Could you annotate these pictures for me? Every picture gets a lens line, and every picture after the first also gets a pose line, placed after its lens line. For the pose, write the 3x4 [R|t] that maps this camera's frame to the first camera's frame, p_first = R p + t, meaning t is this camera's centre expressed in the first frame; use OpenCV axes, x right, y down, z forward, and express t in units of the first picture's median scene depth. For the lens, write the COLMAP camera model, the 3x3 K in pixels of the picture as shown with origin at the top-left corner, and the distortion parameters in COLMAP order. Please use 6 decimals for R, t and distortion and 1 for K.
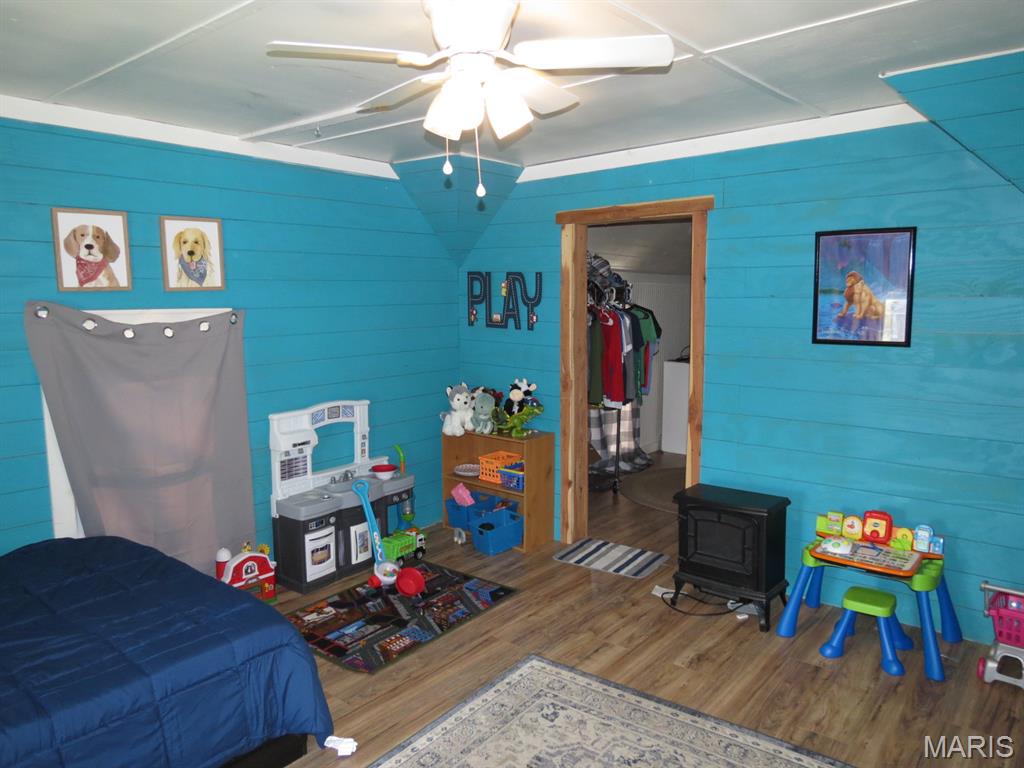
lens RADIAL K [[739.1, 0, 504.9], [0, 739.1, 385.5], [0, 0, 1]] dist [-0.002273, 0.001910]
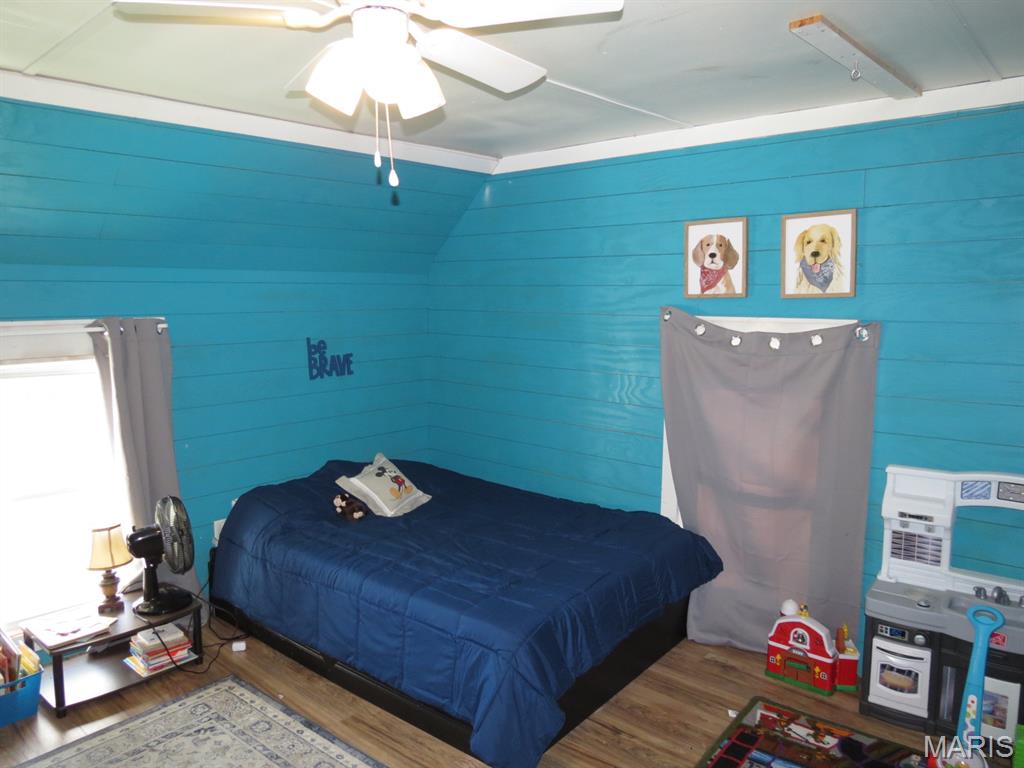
lens RADIAL K [[739.1, 0, 505.4], [0, 739.1, 380.4], [0, 0, 1]] dist [-0.002273, 0.001910]
pose [[-0.000982, 0.118773, -0.992921, 0.459857], [-0.124619, 0.985167, 0.117969, -0.093377], [0.992204, 0.123853, 0.013834, 0.666248]]
